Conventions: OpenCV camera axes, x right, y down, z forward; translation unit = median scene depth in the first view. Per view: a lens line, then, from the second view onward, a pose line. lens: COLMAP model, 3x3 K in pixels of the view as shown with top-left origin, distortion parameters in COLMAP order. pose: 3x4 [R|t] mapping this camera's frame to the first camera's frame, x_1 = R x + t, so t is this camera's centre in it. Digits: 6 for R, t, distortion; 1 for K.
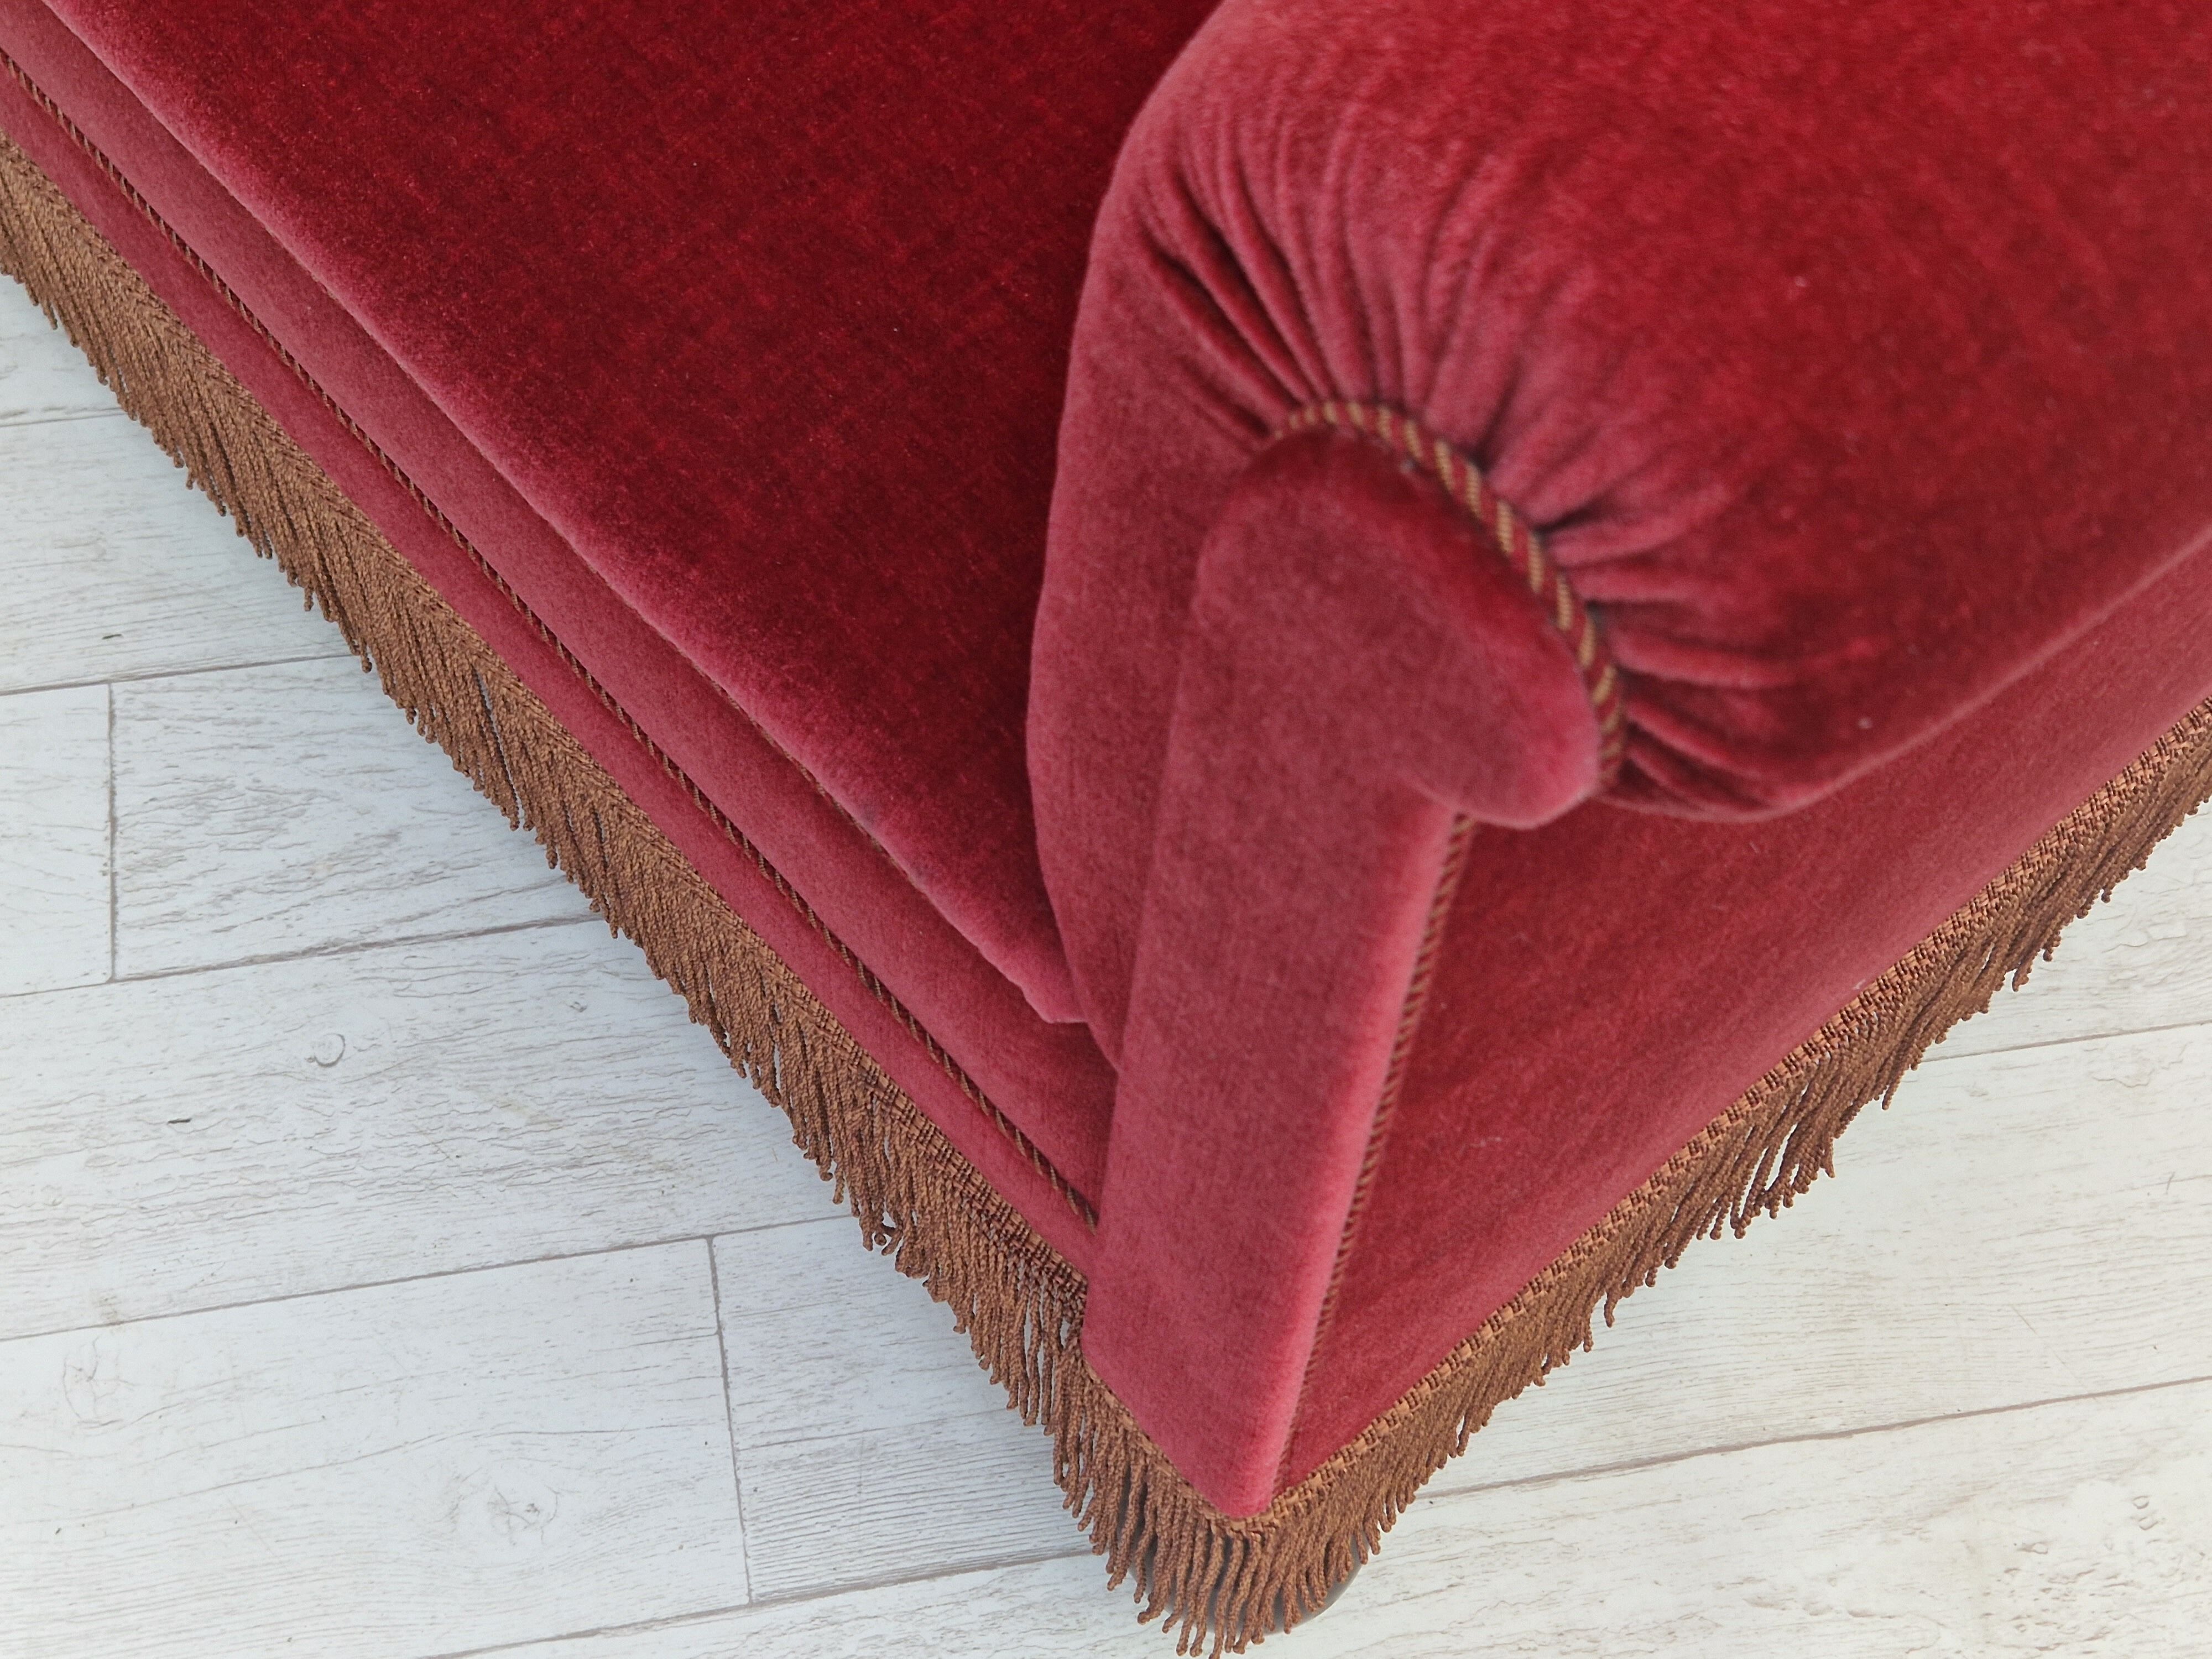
lens RADIAL K [[2874.6, 0, 1125.4], [0, 2874.6, 880.0], [0, 0, 1]] dist [0.070521, 0.000000]
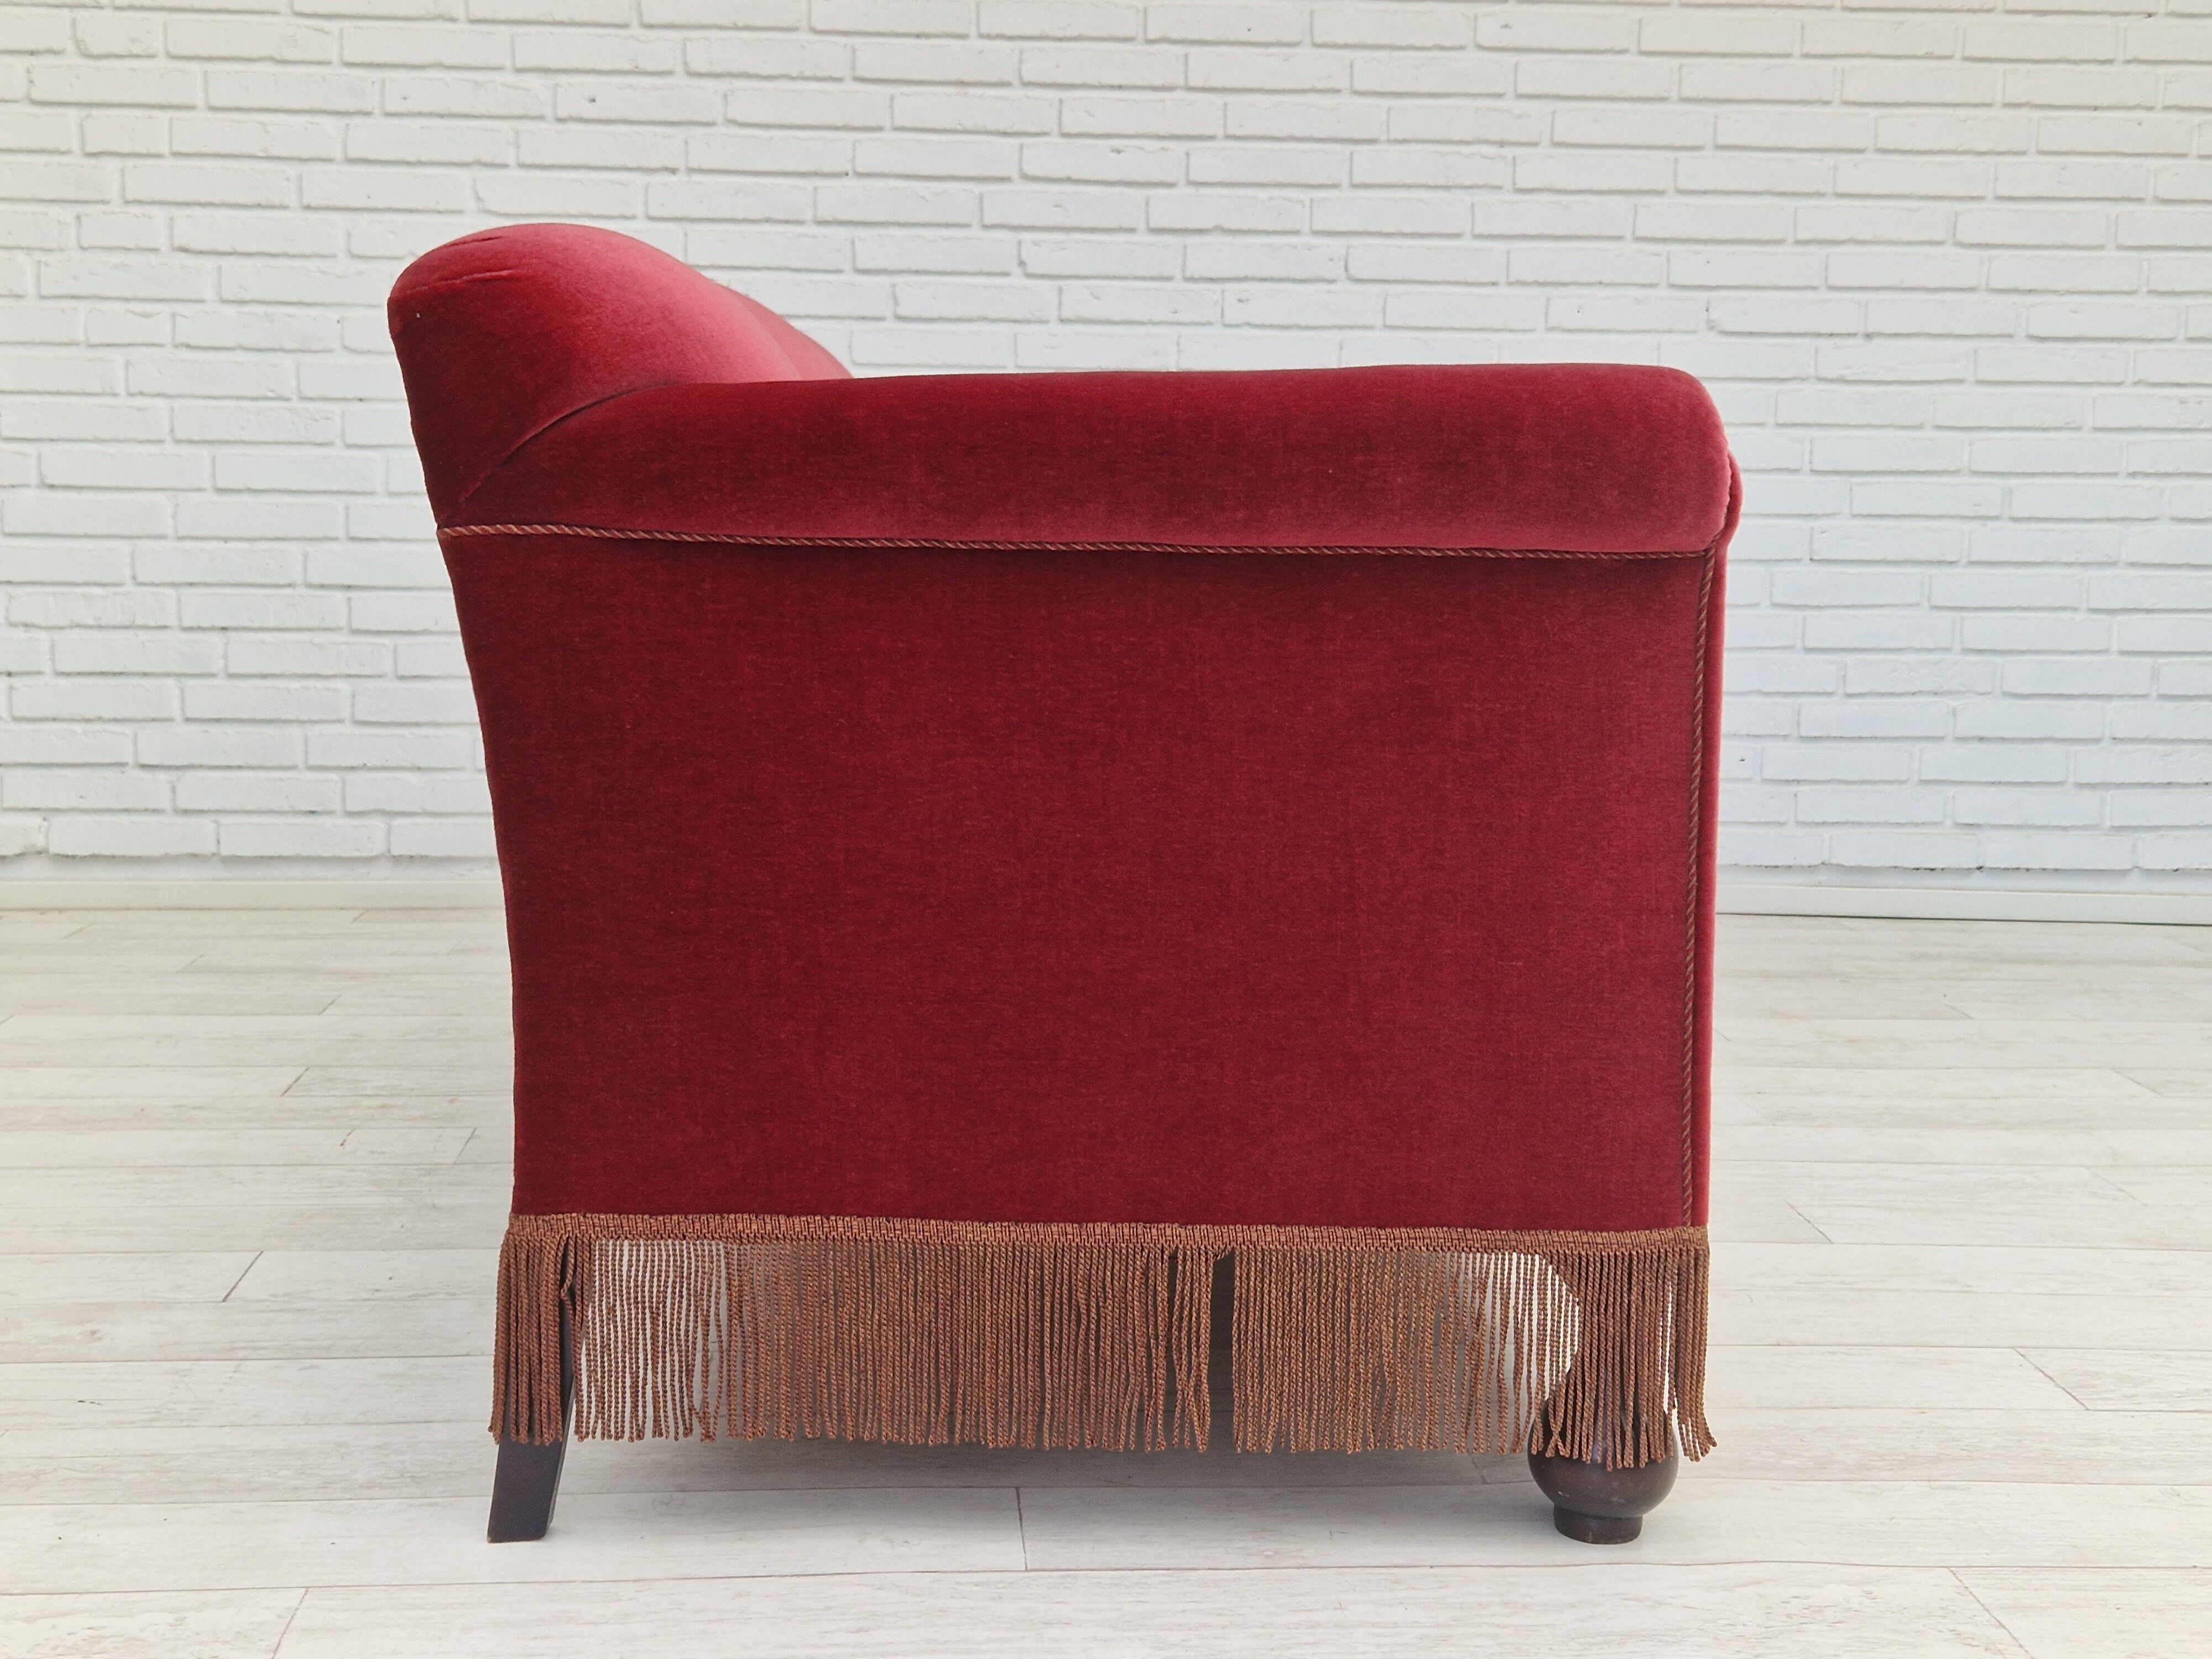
lens RADIAL K [[2874.6, 0, 1118.7], [0, 2874.6, 807.1], [0, 0, 1]] dist [0.070521, 0.000000]
pose [[0.994325, -0.012804, -0.105607, 0.103978], [-0.076706, 0.601546, -0.795147, 1.246219], [0.073708, 0.798736, 0.597150, -0.354228]]
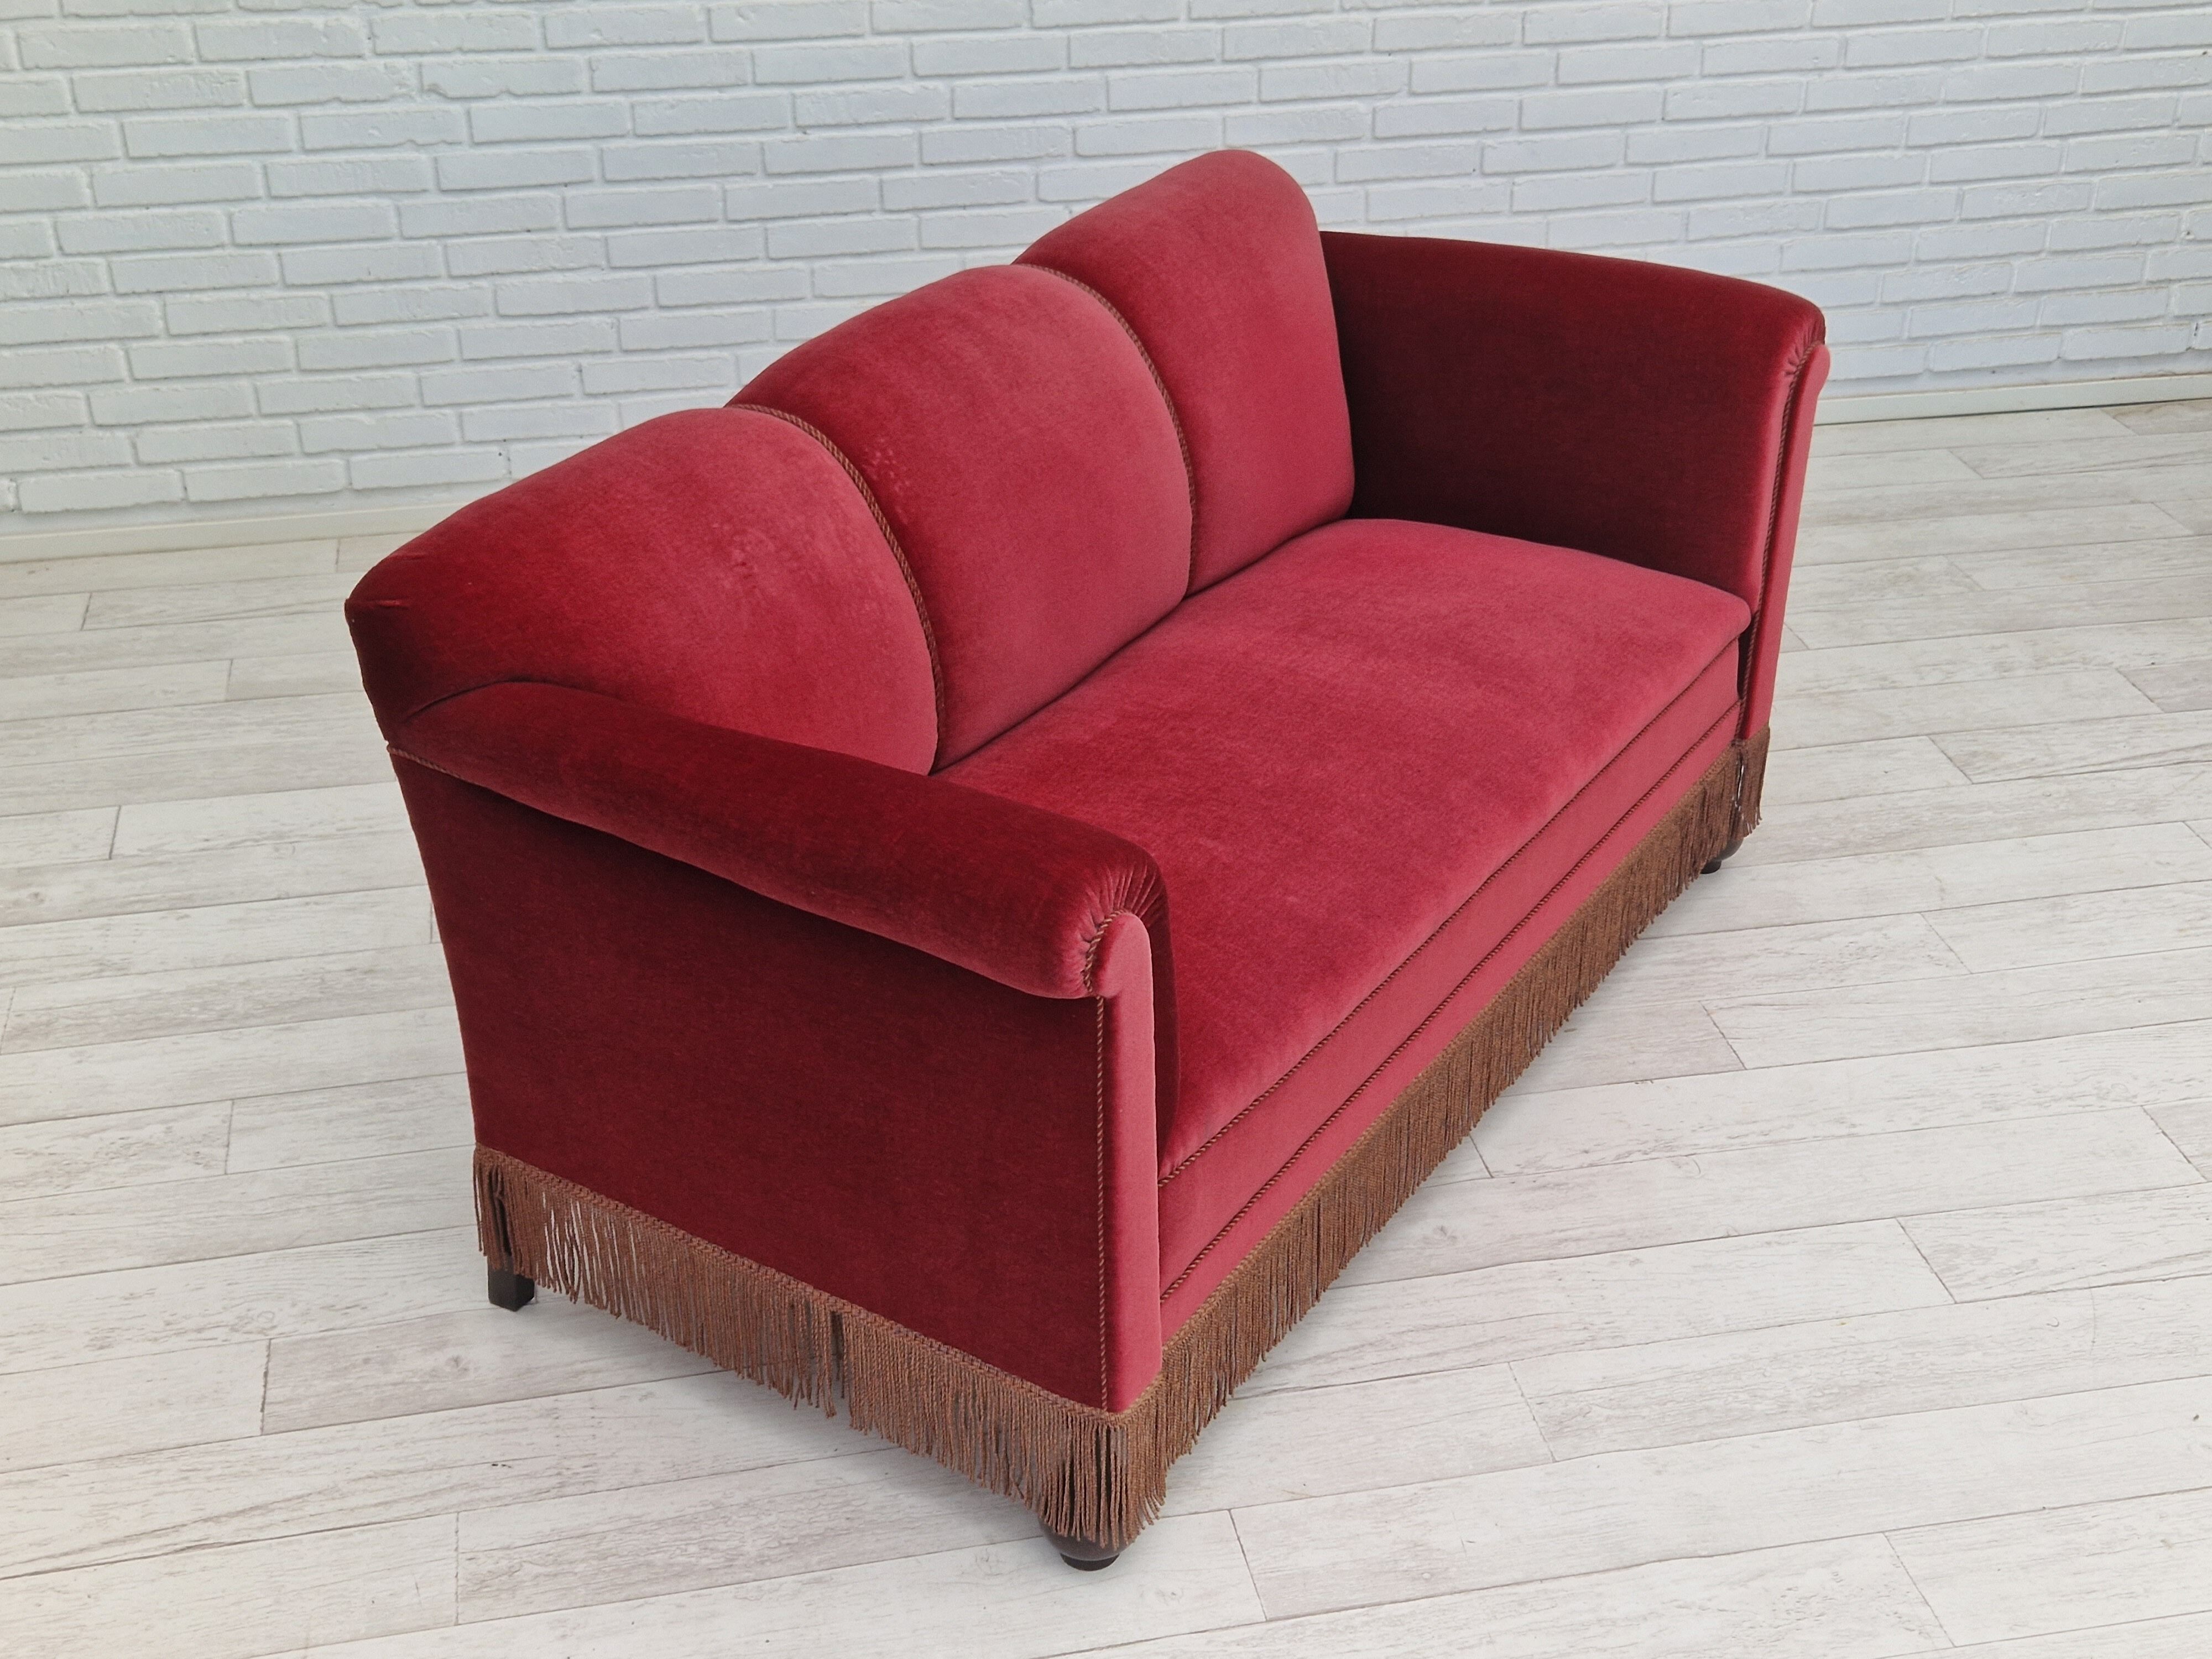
lens RADIAL K [[2874.6, 0, 1159.3], [0, 2874.6, 878.4], [0, 0, 1]] dist [0.070521, 0.000000]
pose [[0.998721, -0.049551, 0.010014, -0.199551], [0.048044, 0.868714, -0.492979, 0.844621], [0.015728, 0.492829, 0.869984, -1.340392]]
